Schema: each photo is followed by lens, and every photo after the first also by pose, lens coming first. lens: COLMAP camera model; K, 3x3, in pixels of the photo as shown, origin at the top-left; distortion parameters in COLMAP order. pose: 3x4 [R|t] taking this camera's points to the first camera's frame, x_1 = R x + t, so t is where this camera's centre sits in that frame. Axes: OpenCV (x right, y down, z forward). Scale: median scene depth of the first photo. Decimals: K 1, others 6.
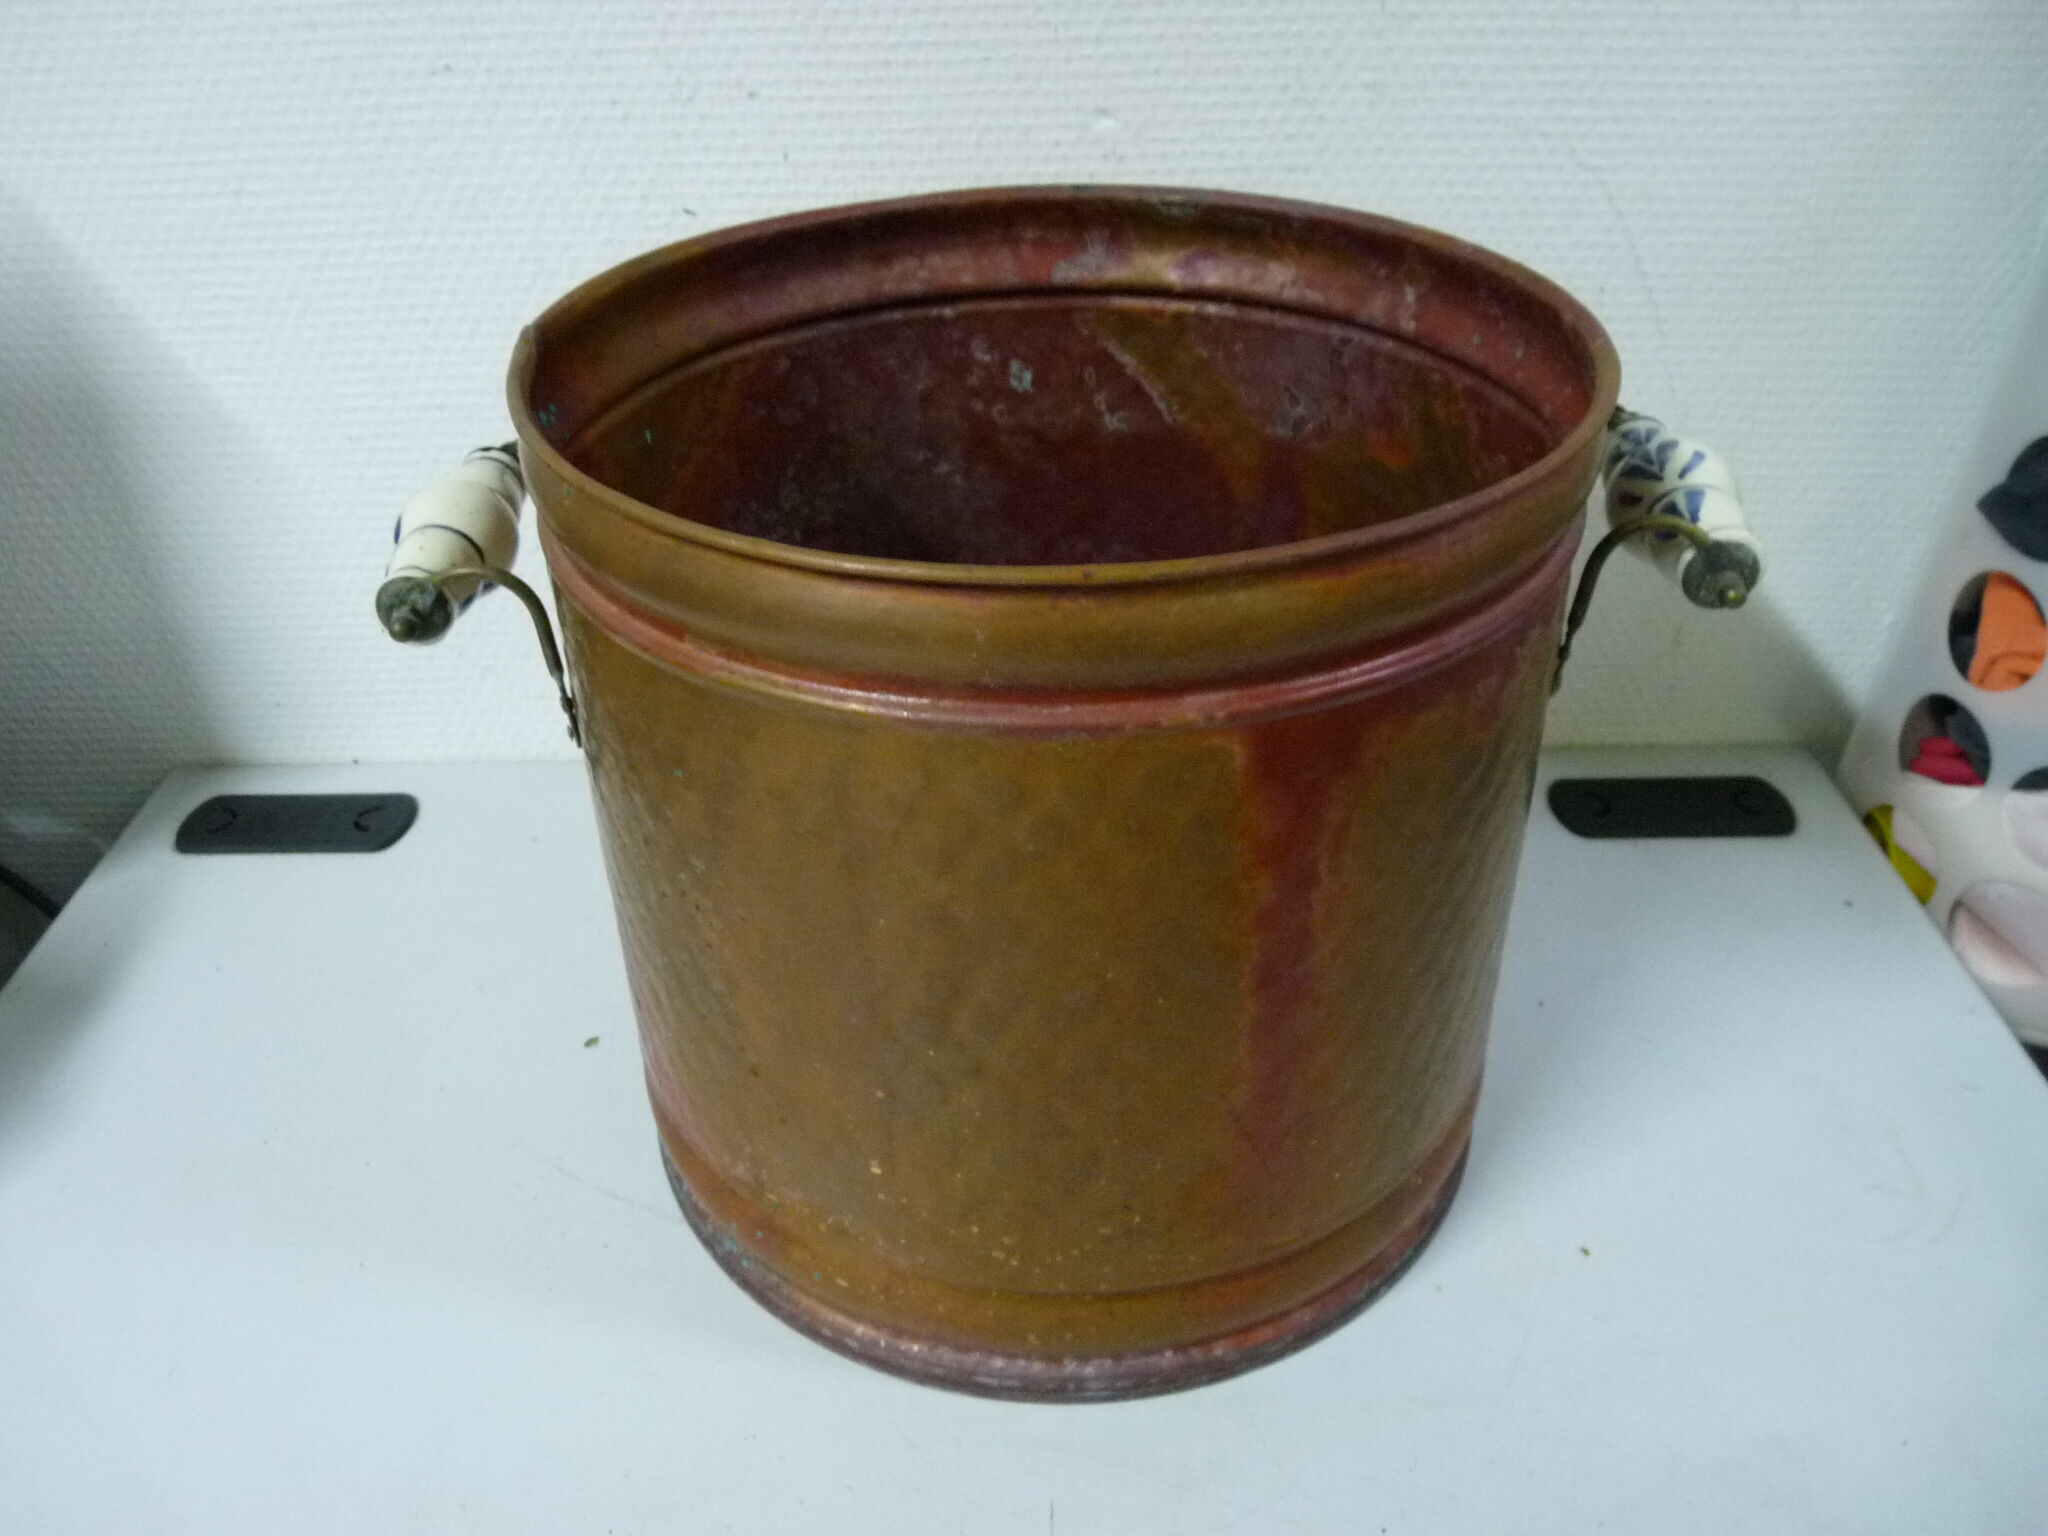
lens RADIAL K [[1651.8, 0, 1024.0], [0, 1651.8, 768.0], [0, 0, 1]] dist [-0.032701, 0.004964]
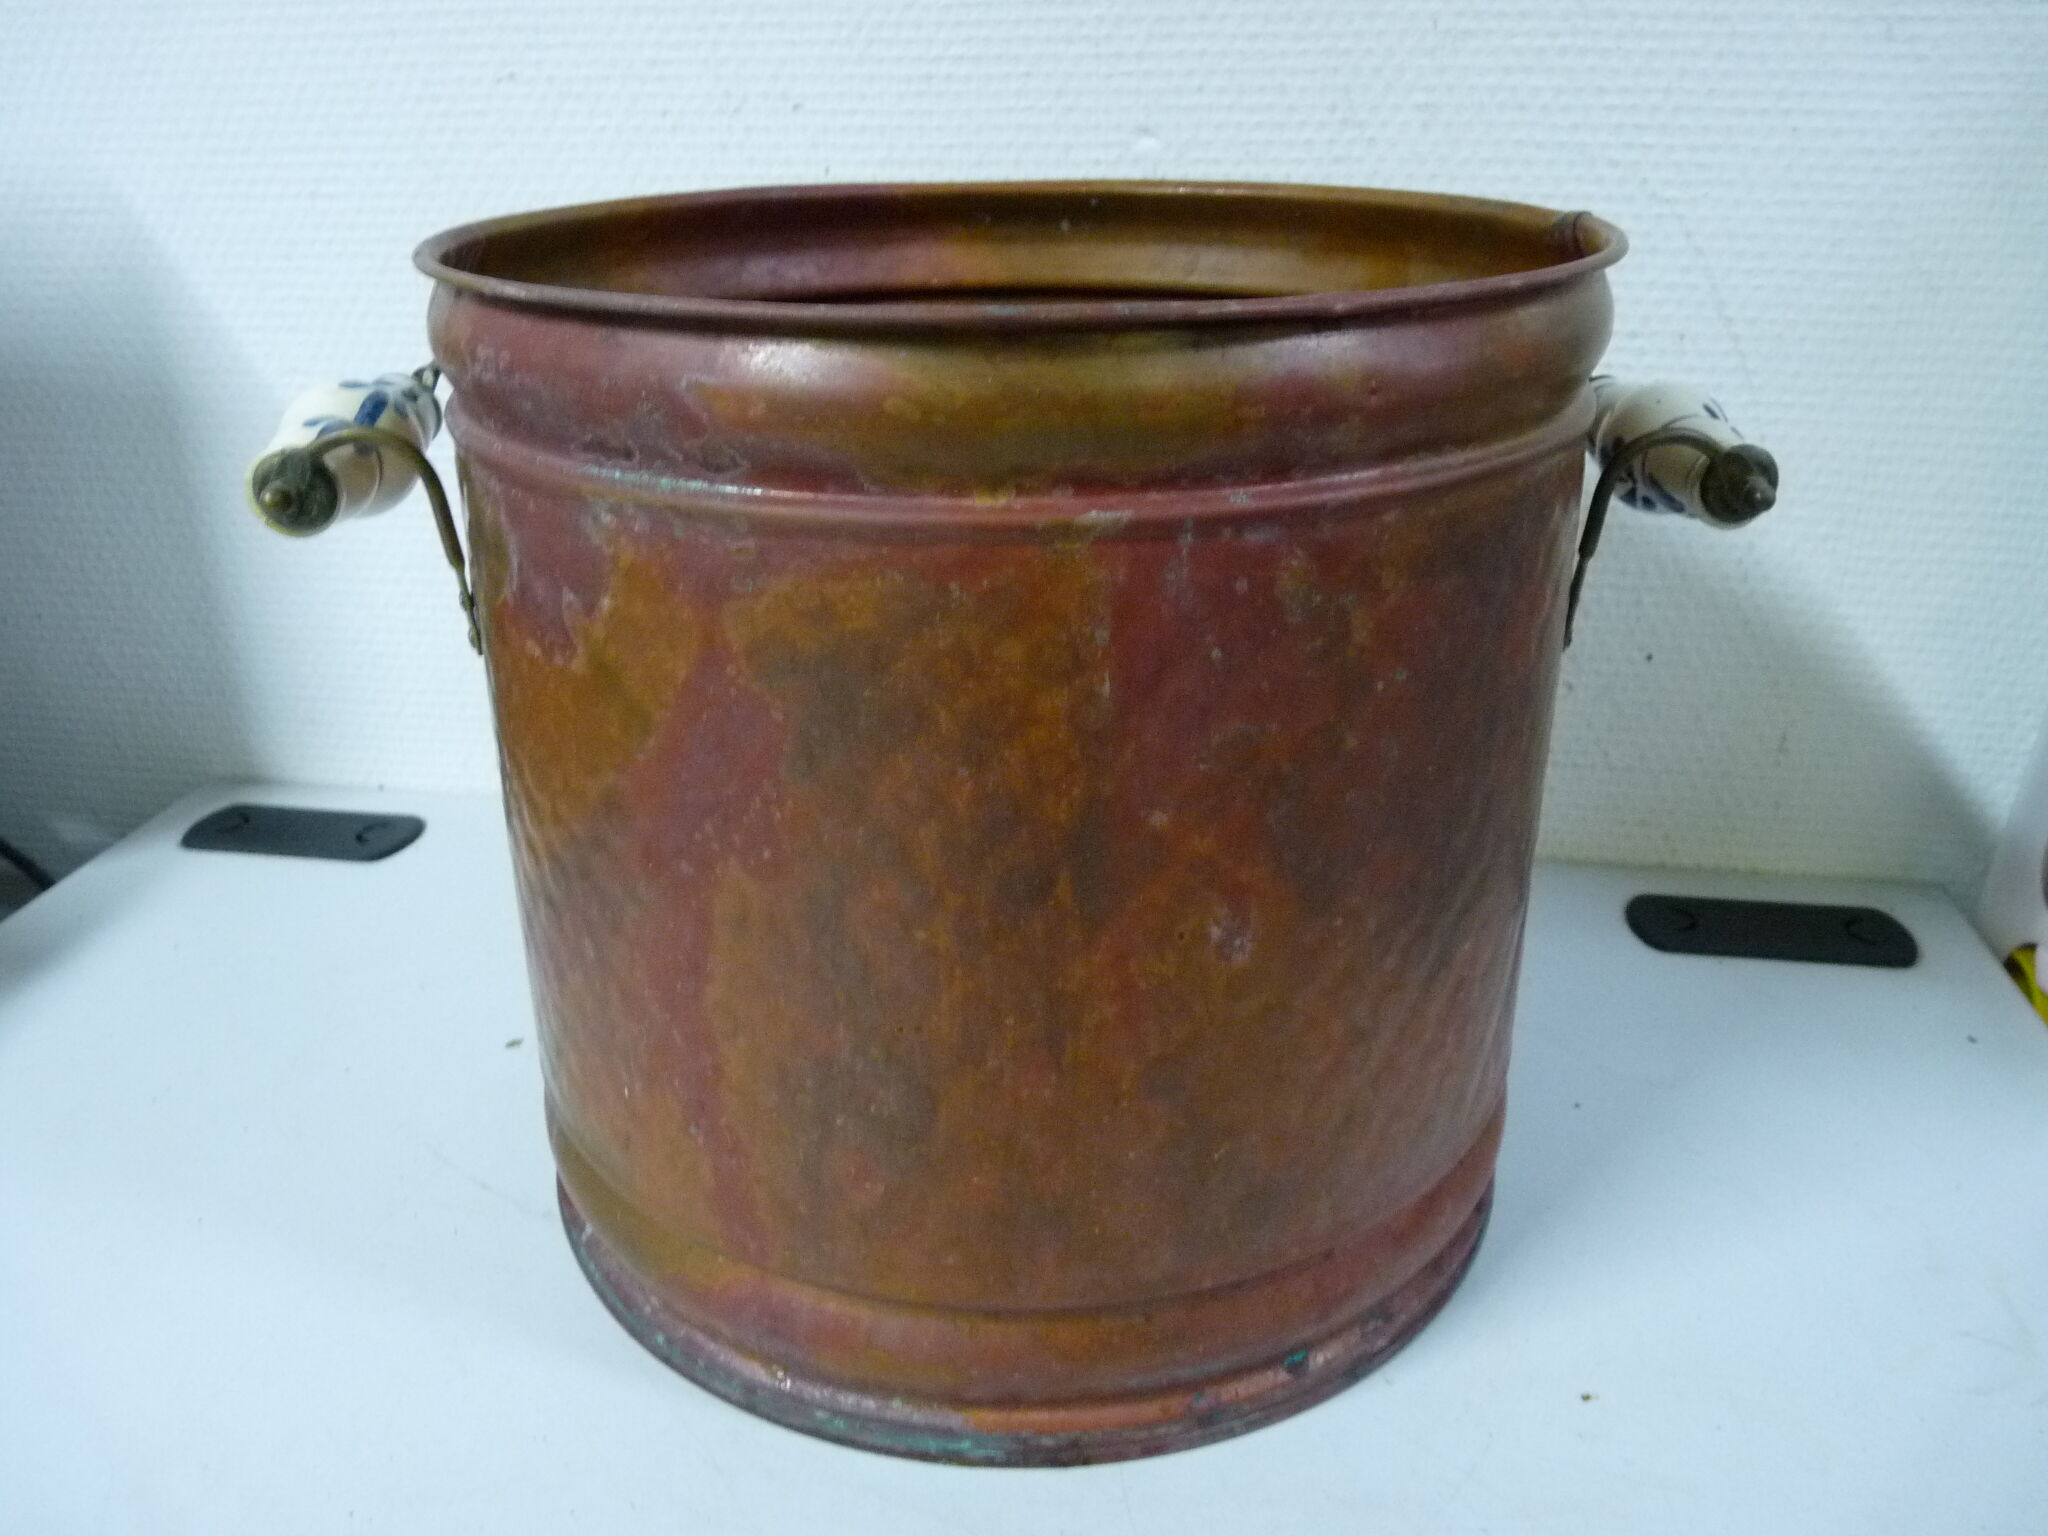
lens RADIAL K [[1651.8, 0, 1024.0], [0, 1651.8, 768.0], [0, 0, 1]] dist [-0.032701, 0.004964]
pose [[0.988347, 0.069412, -0.135474, 0.136229], [-0.091254, 0.982506, -0.162340, 0.138486], [0.121835, 0.172811, 0.977391, 0.101875]]
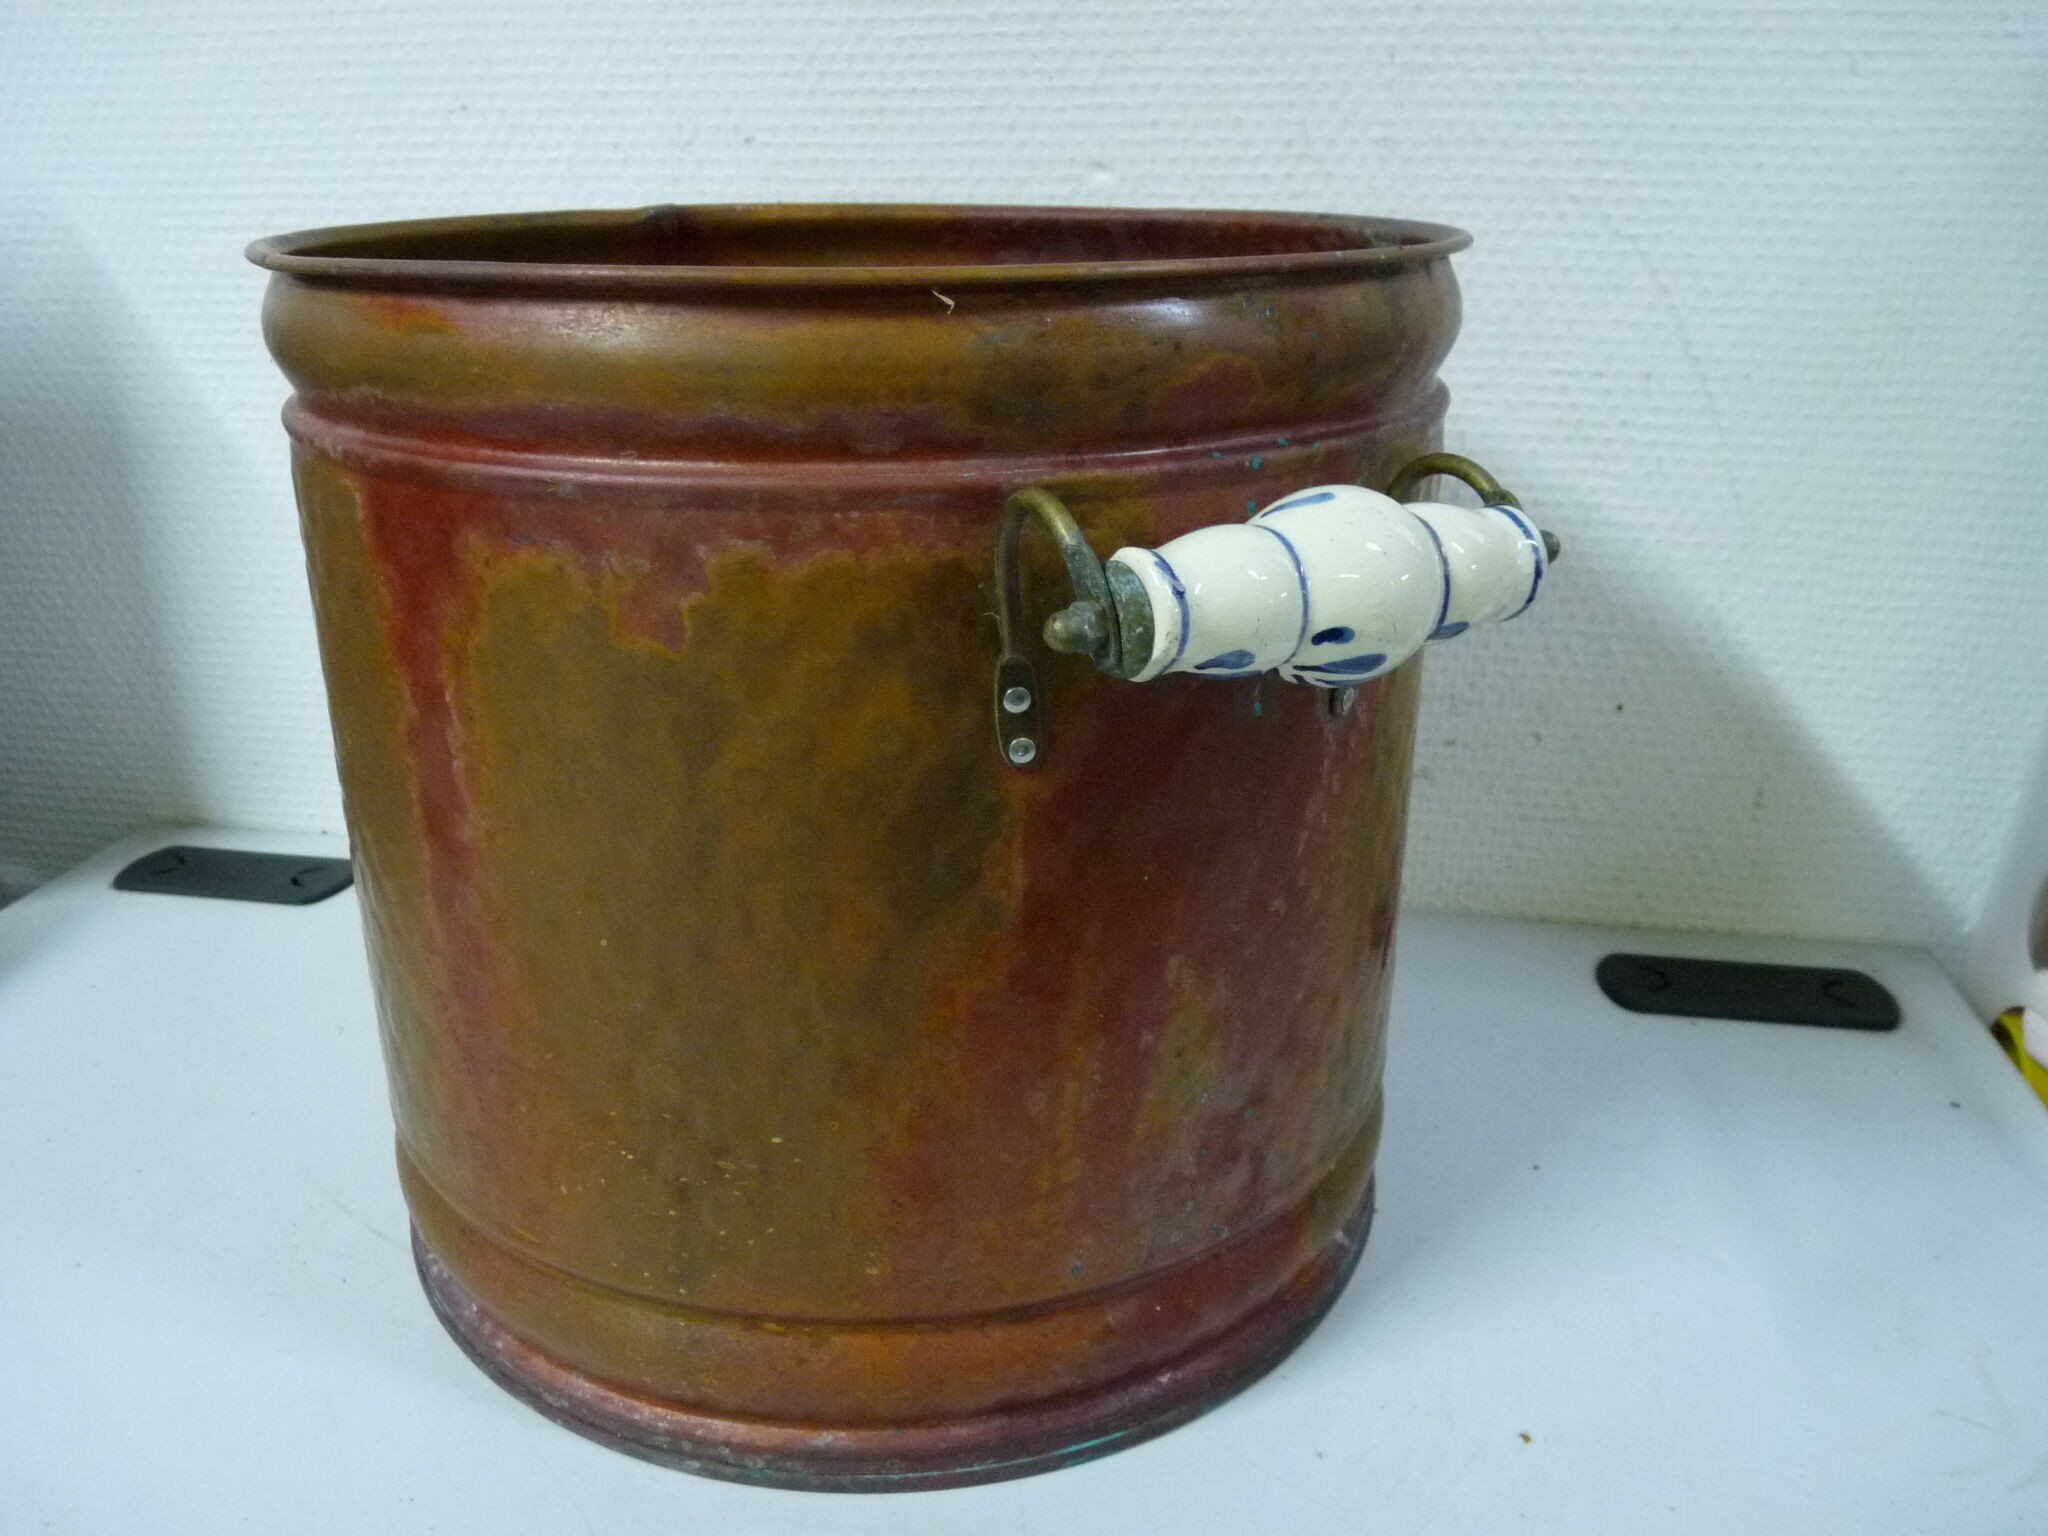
lens RADIAL K [[1651.8, 0, 1024.0], [0, 1651.8, 768.0], [0, 0, 1]] dist [-0.032701, 0.004964]
pose [[0.986509, 0.074082, -0.145986, 0.171930], [-0.104239, 0.971866, -0.211213, 0.152106], [0.126231, 0.223581, 0.966477, 0.143068]]
